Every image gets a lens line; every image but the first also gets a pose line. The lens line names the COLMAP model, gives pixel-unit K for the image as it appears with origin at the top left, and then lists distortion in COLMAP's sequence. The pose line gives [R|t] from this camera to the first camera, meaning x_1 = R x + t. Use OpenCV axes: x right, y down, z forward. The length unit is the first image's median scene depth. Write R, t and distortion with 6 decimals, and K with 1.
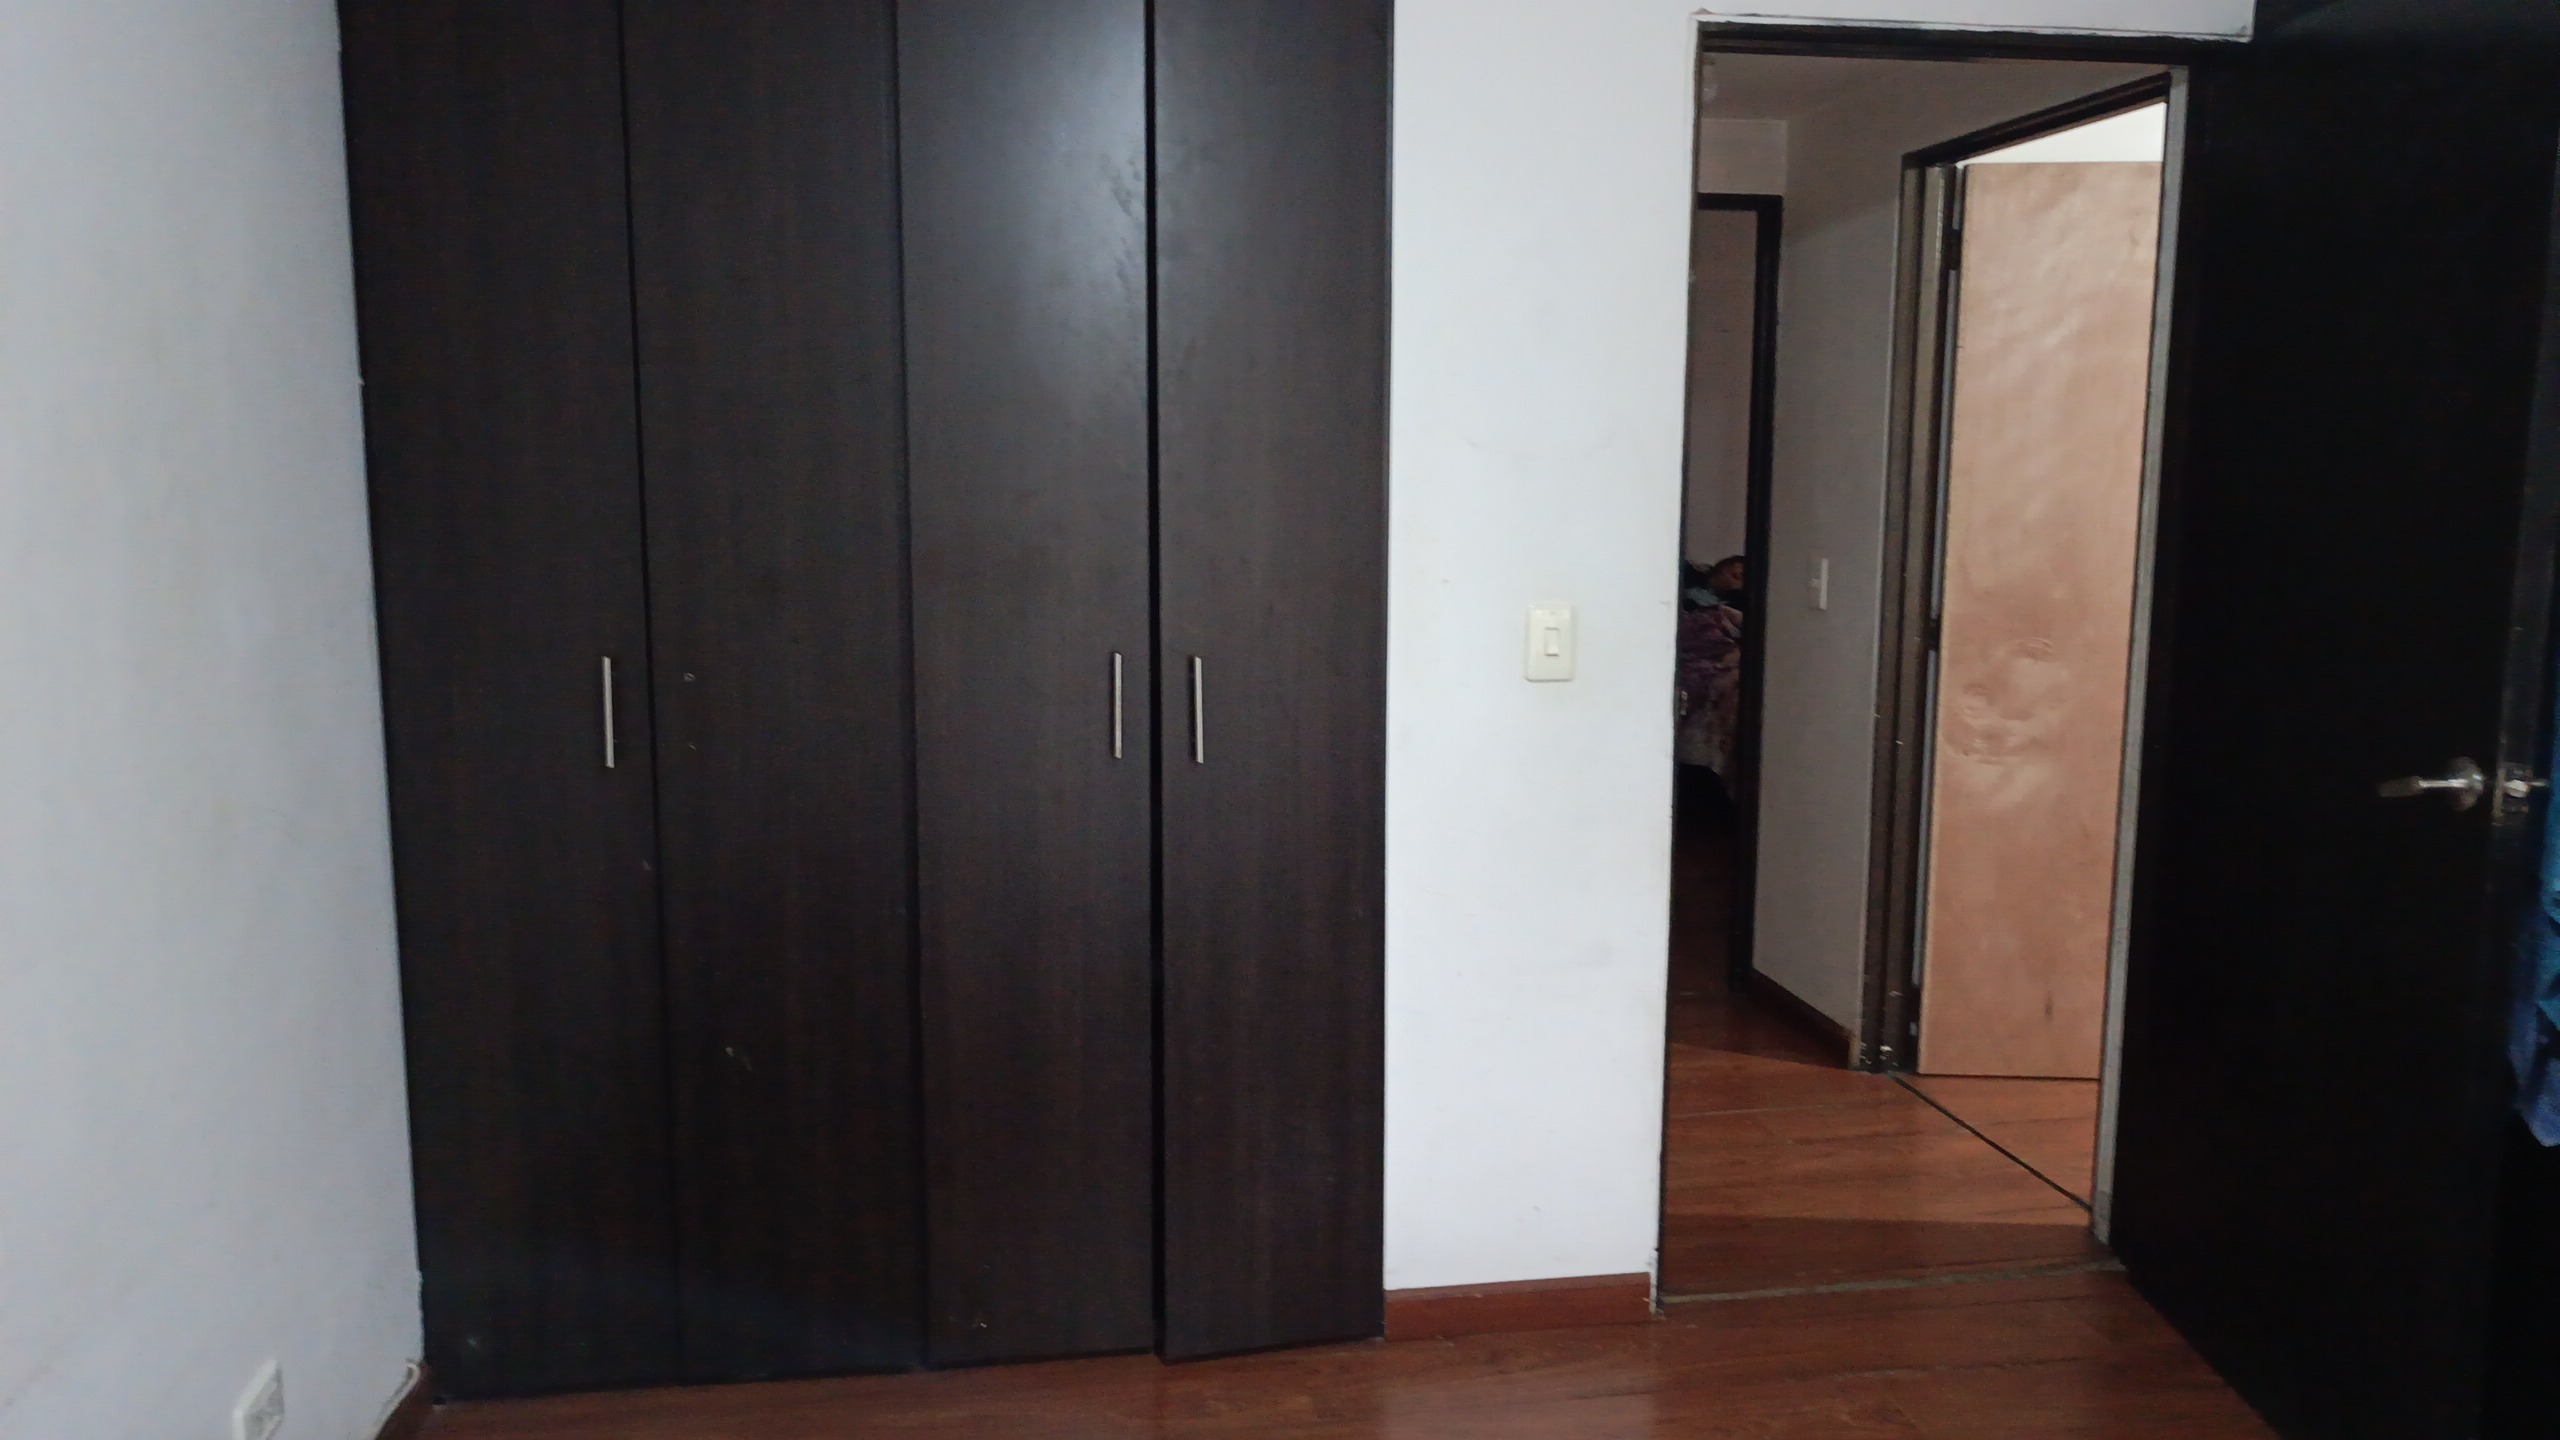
lens RADIAL K [[1842.1, 0, 1277.4], [0, 1842.1, 715.8], [0, 0, 1]] dist [0.012521, -0.006798]
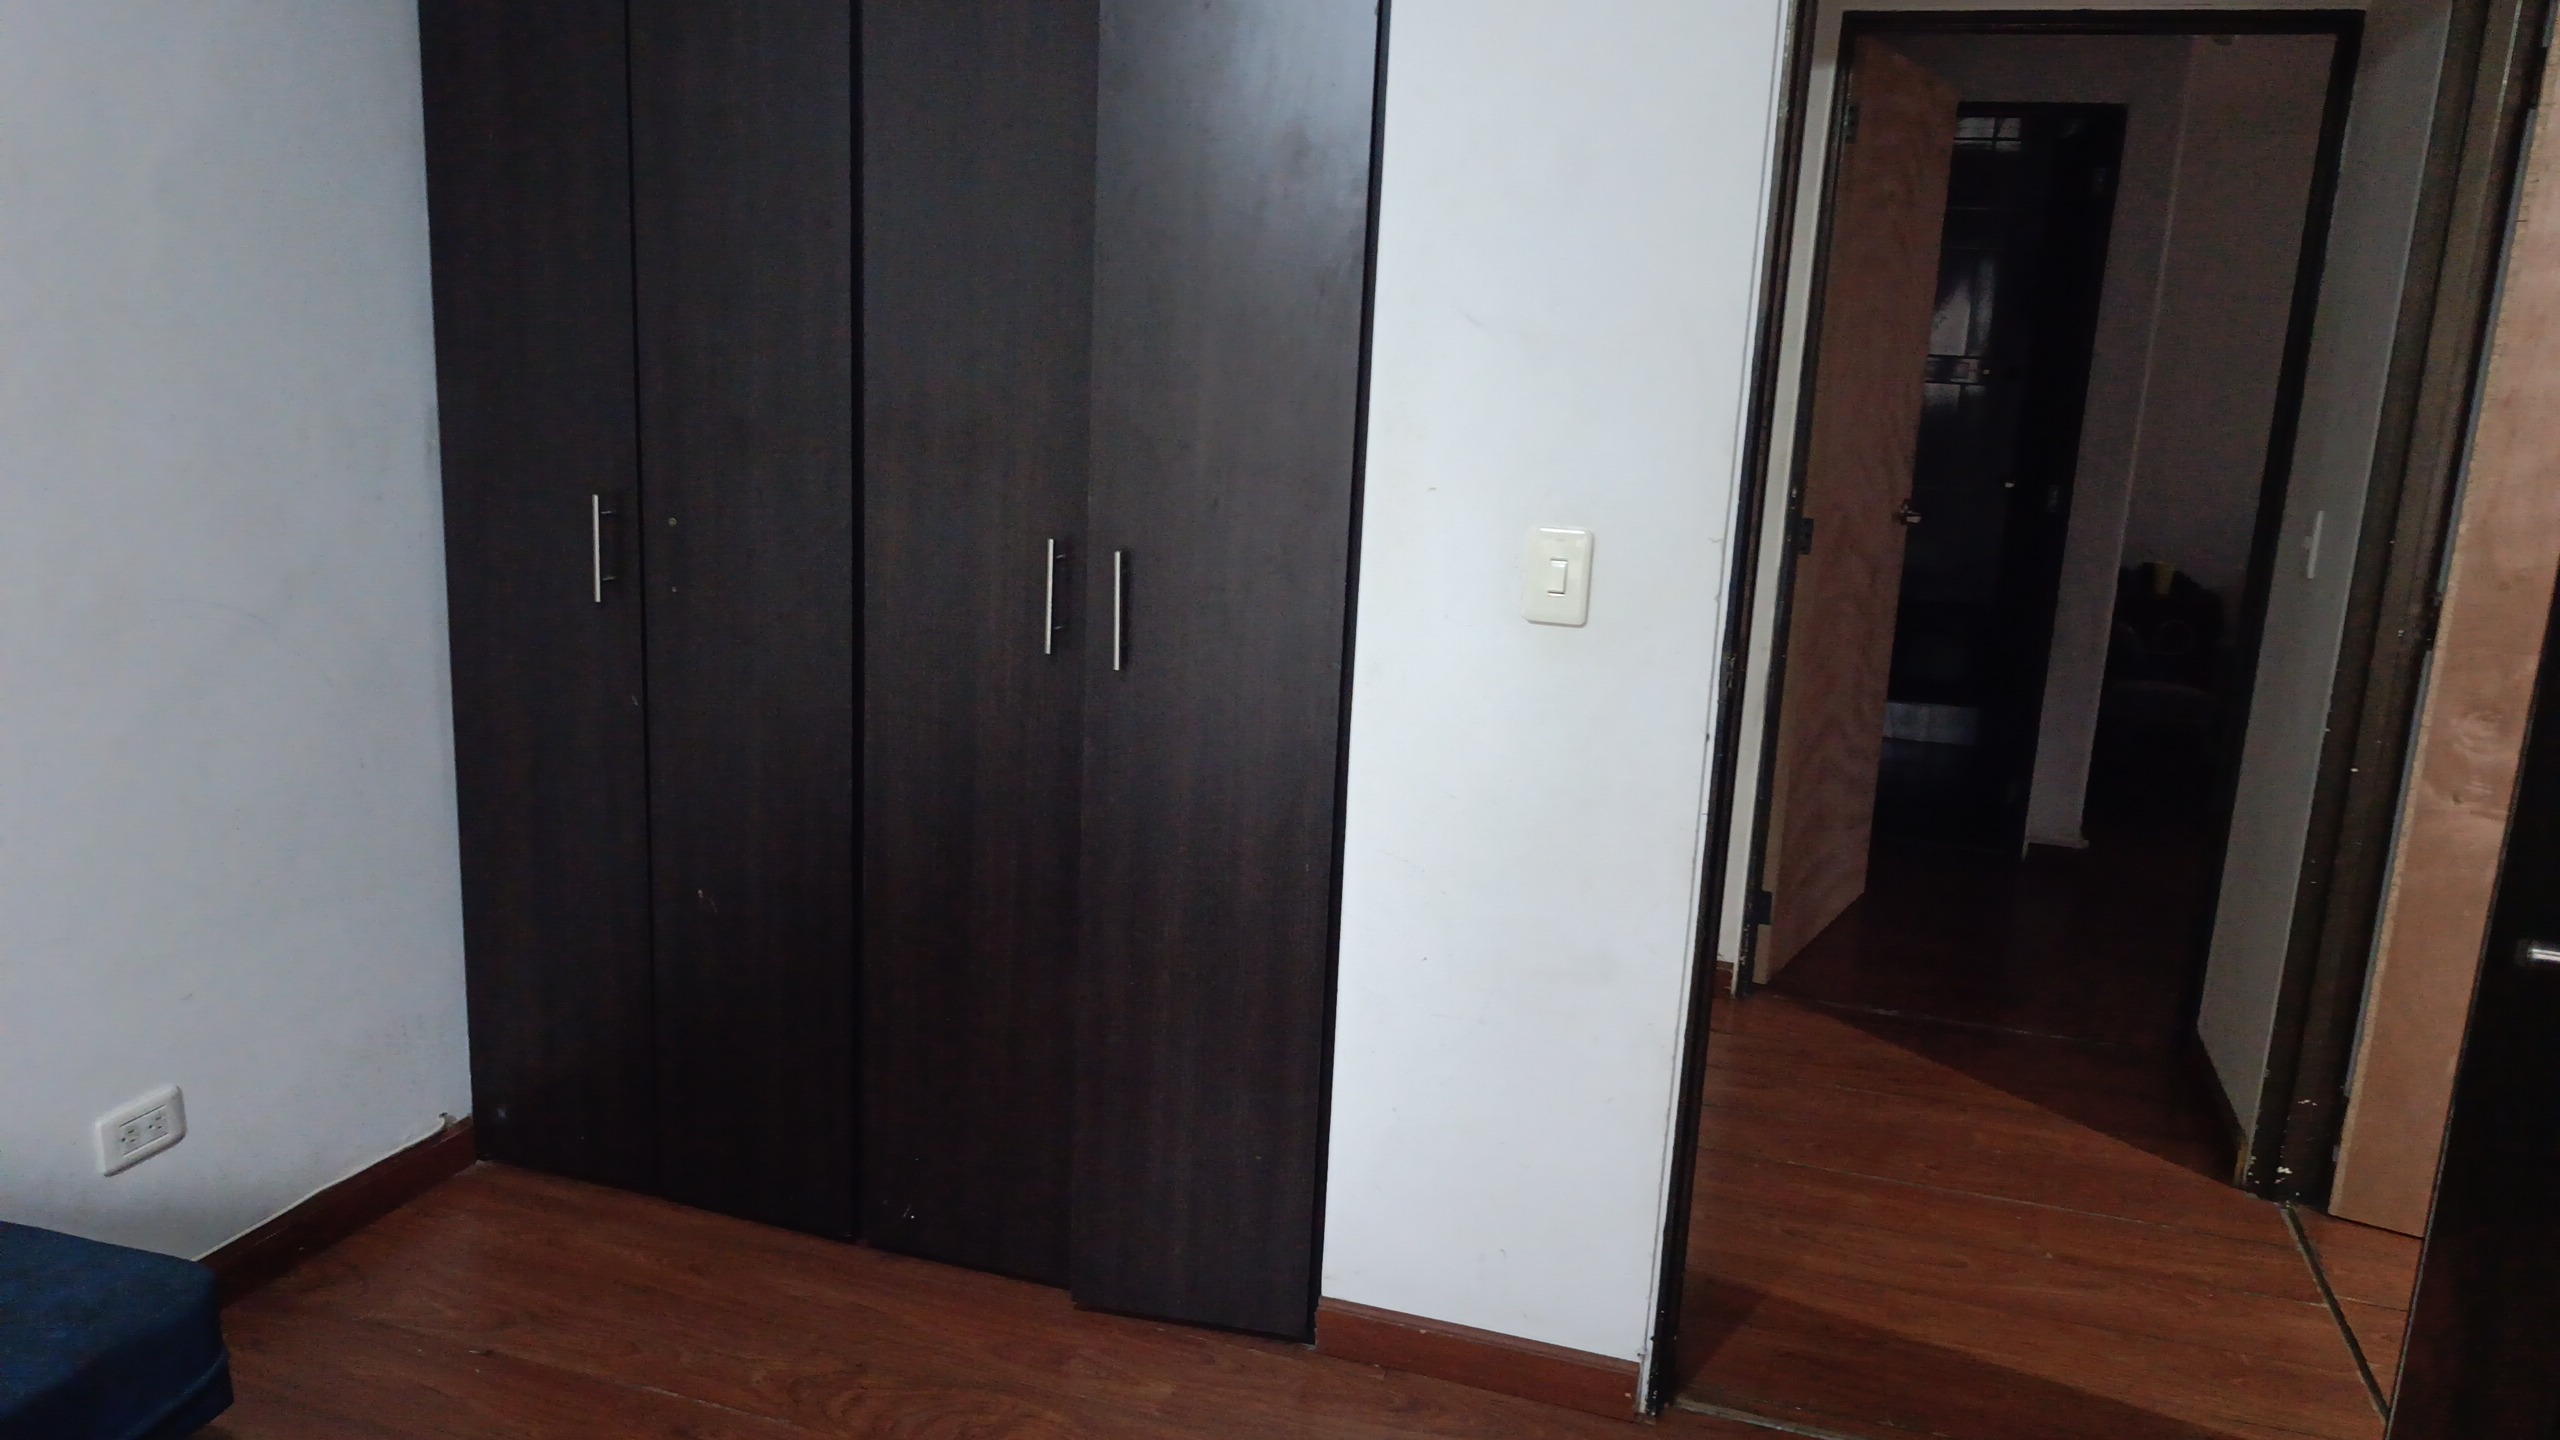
lens RADIAL K [[1842.1, 0, 1279.7], [0, 1842.1, 720.8], [0, 0, 1]] dist [0.012521, -0.006798]
pose [[0.888452, 0.136670, -0.438149, 0.302913], [-0.107061, 0.990013, 0.091720, -0.028809], [0.446308, -0.034580, 0.894211, 0.170424]]
